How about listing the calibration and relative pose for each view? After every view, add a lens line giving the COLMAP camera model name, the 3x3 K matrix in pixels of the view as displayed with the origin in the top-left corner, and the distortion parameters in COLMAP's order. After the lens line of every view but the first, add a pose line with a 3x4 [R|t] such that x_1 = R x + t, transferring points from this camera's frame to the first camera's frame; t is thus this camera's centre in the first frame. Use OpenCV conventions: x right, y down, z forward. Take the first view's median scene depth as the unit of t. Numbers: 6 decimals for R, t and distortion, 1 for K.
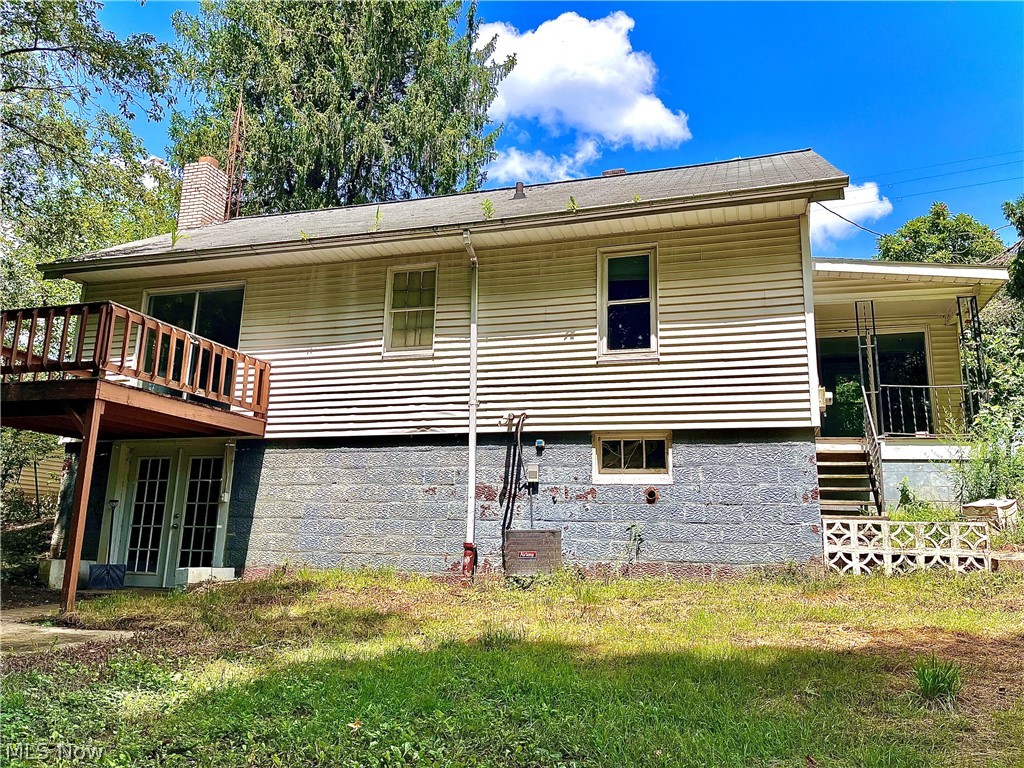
lens RADIAL K [[774.7, 0, 507.5], [0, 774.7, 381.6], [0, 0, 1]] dist [0.048511, -0.060298]
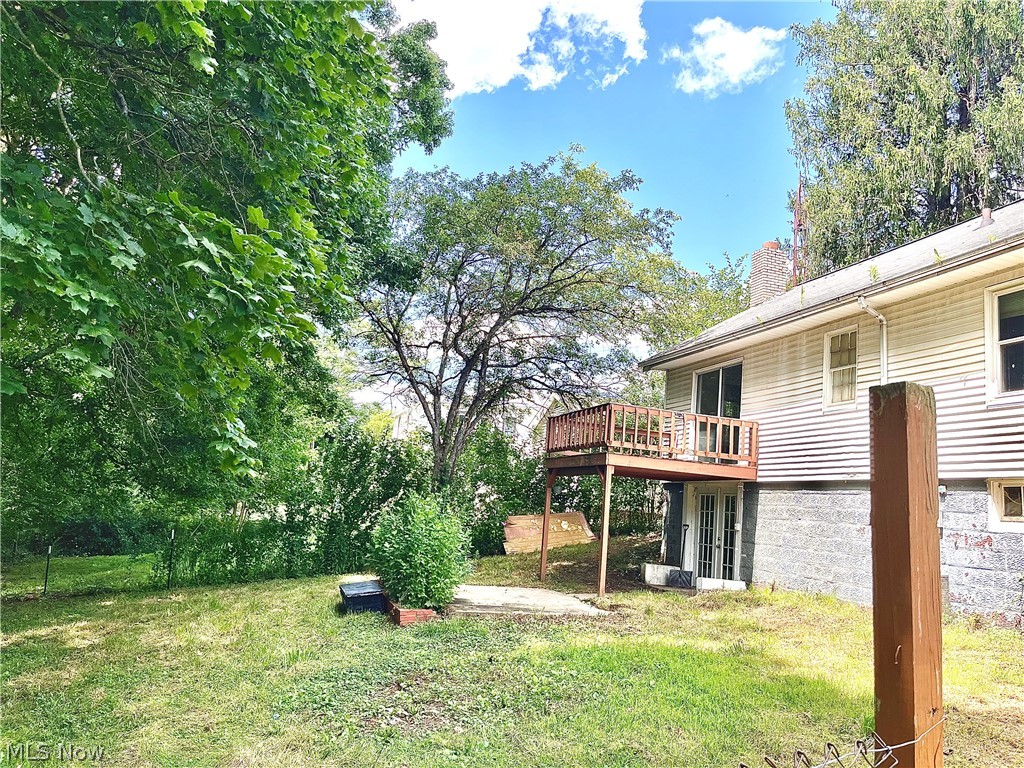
lens RADIAL K [[774.7, 0, 518.9], [0, 774.7, 371.6], [0, 0, 1]] dist [0.048511, -0.060298]
pose [[0.572775, -0.122398, -0.810523, 0.563733], [0.103714, 0.991664, -0.076460, -0.052944], [0.813125, -0.040268, 0.580695, -0.054851]]
